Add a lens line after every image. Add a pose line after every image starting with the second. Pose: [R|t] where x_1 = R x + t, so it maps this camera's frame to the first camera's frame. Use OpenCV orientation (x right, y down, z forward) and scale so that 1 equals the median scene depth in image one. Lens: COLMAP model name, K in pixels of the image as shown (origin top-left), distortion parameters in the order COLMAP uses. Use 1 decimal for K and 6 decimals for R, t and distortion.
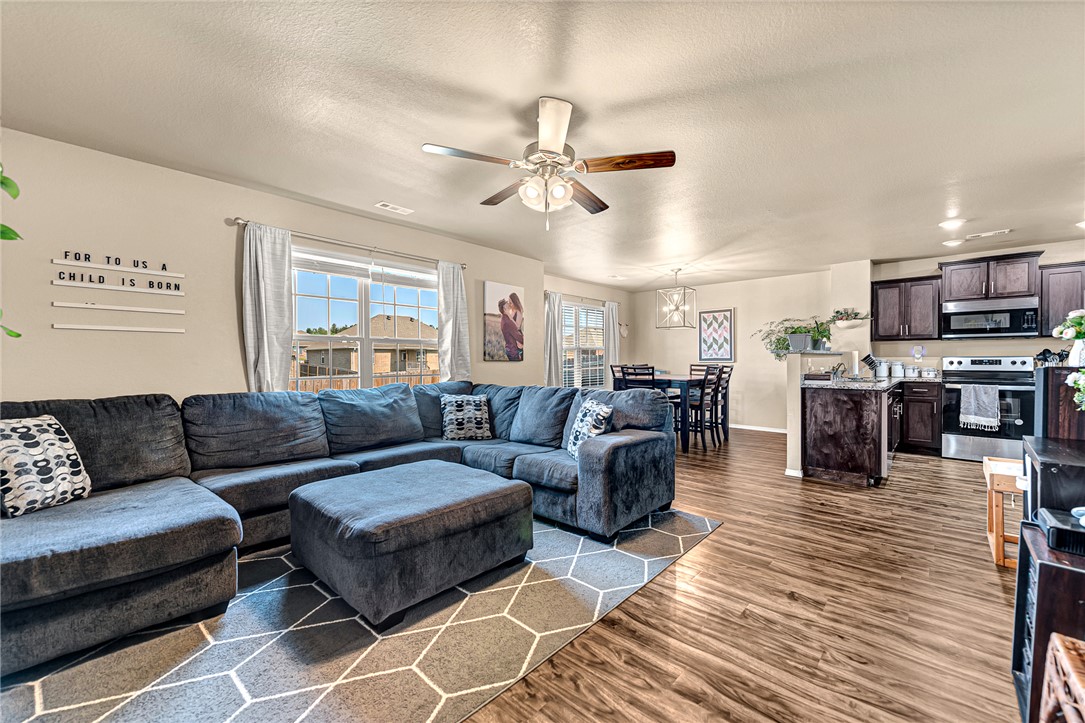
lens RADIAL K [[433.7, 0, 548.8], [0, 433.7, 366.8], [0, 0, 1]] dist [0.012517, -0.002868]
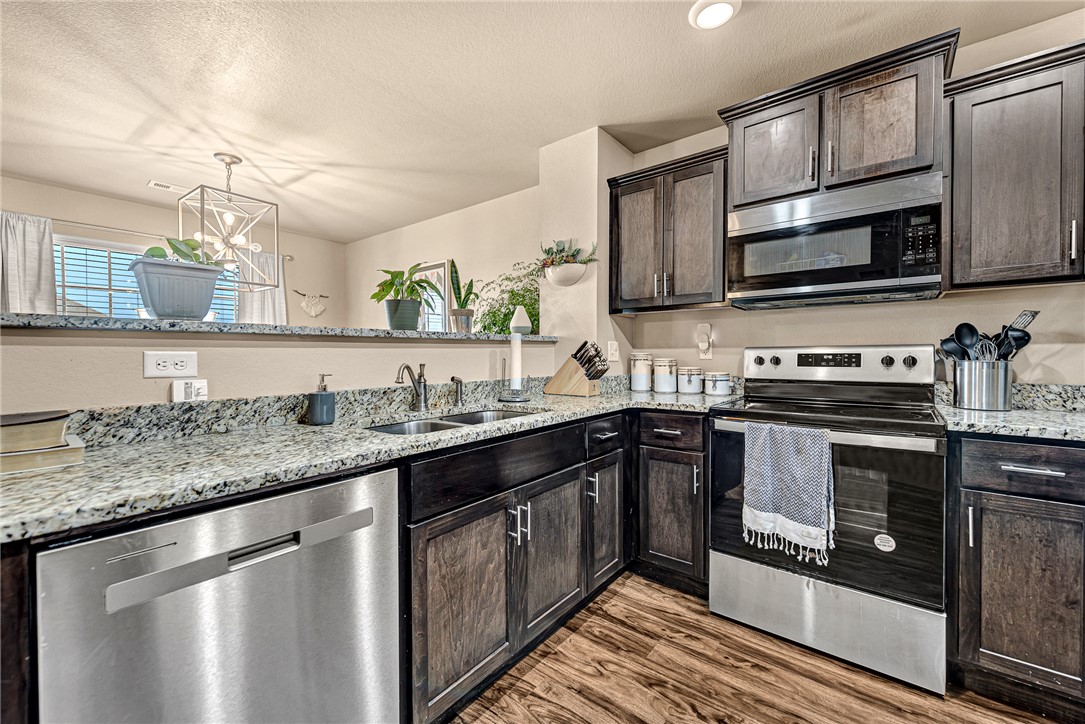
lens RADIAL K [[433.7, 0, 546.7], [0, 433.7, 363.3], [0, 0, 1]] dist [0.012517, -0.002868]
pose [[0.997996, -0.002921, 0.063217, 0.778249], [0.002622, 0.999985, 0.004810, -0.010834], [-0.063230, -0.004634, 0.997988, 0.671172]]
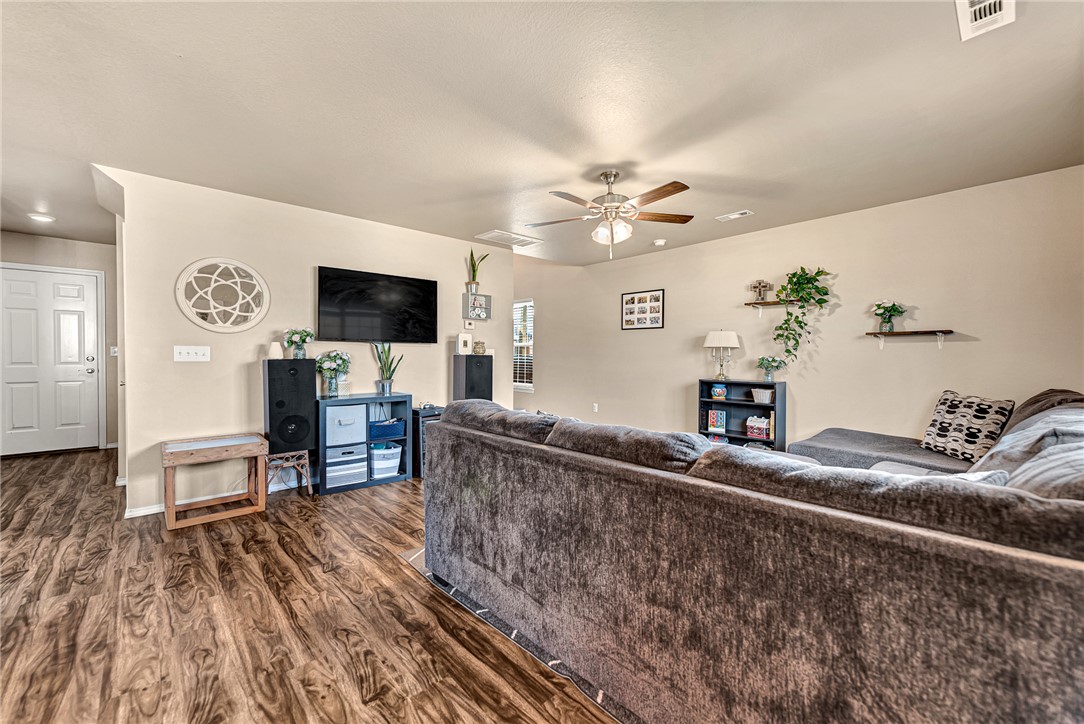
lens RADIAL K [[433.3, 0, 548.4], [0, 433.3, 356.7], [0, 0, 1]] dist [0.012517, -0.002868]
pose [[-0.995348, -0.003793, 0.096268, 0.029804], [-0.002208, 0.999860, 0.016562, -0.015806], [-0.096318, 0.016272, -0.995218, 1.144841]]
